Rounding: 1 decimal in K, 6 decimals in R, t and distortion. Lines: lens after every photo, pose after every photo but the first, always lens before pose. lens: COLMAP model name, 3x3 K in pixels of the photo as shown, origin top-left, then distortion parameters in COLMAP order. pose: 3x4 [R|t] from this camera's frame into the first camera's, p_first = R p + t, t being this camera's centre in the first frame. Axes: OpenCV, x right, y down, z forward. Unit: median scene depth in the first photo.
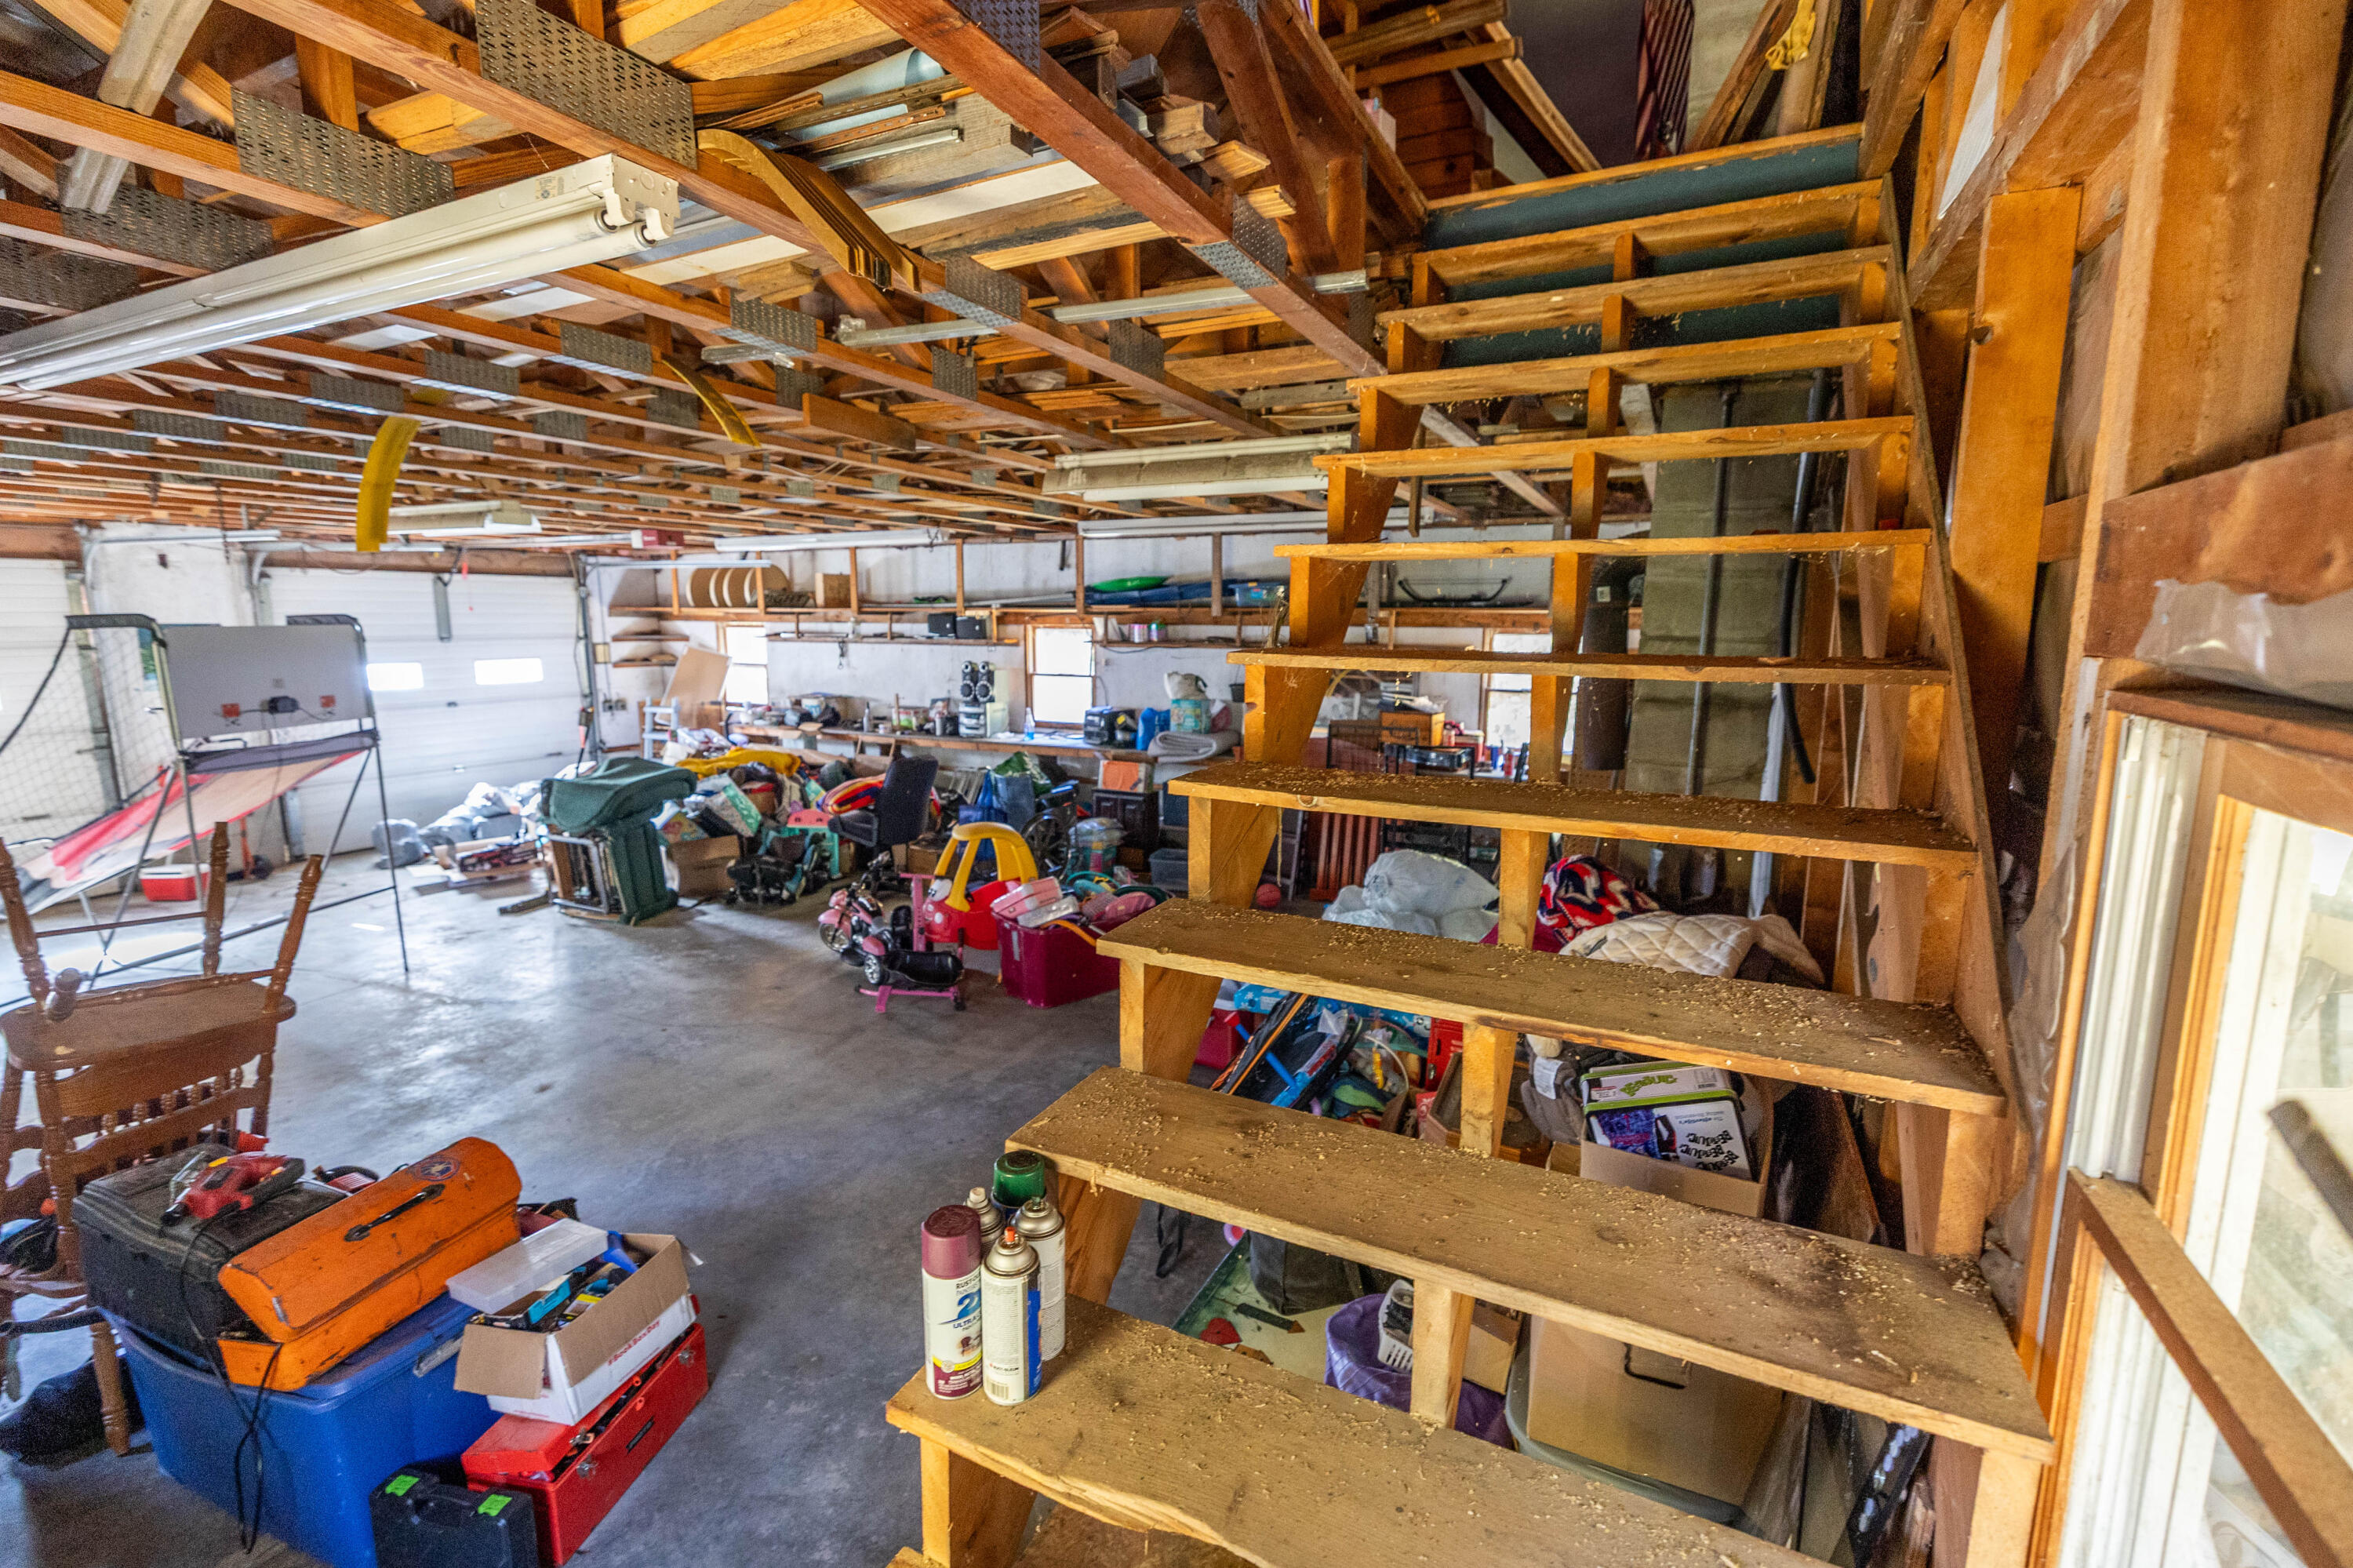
lens RADIAL K [[1031.6, 0, 1176.5], [0, 1031.6, 784.0], [0, 0, 1]] dist [-0.002382, -0.000260]
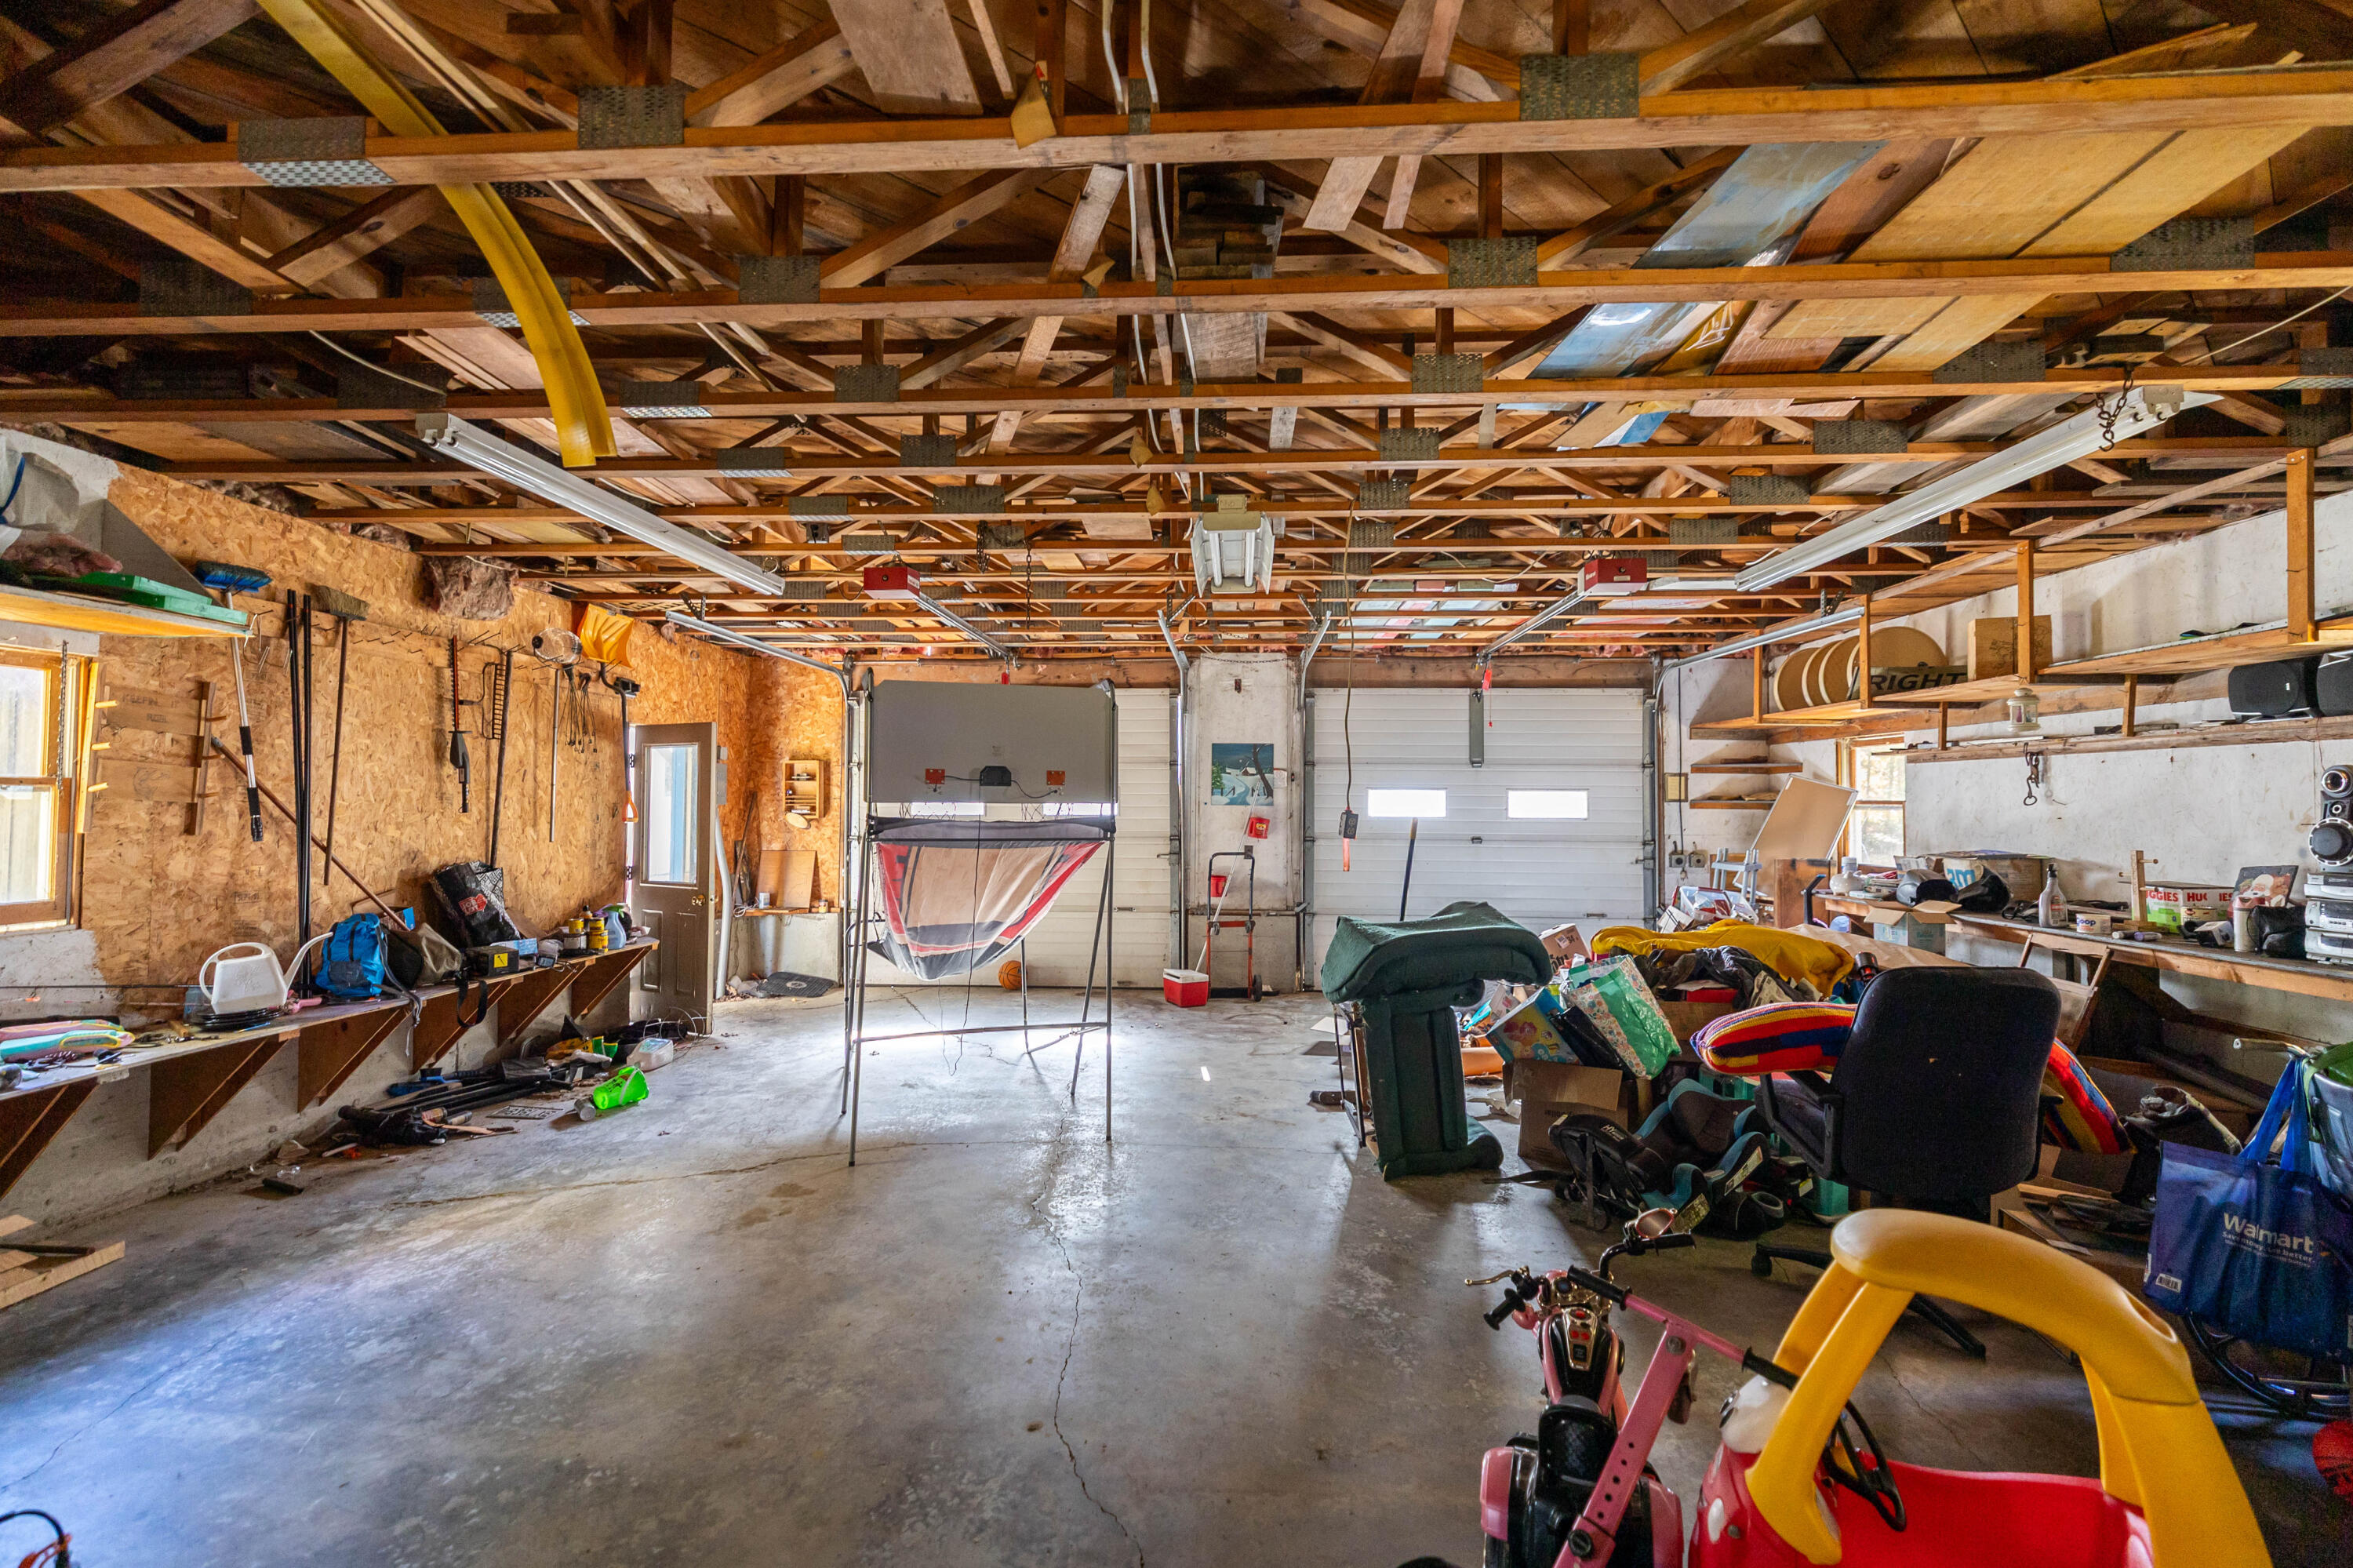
lens RADIAL K [[1031.6, 0, 1176.5], [0, 1031.6, 784.0], [0, 0, 1]] dist [-0.002382, -0.000260]
pose [[0.392458, -0.016497, -0.919622, -0.017736], [-0.156392, 0.984083, -0.084396, -0.011711], [0.906376, 0.176944, 0.383631, 0.428592]]
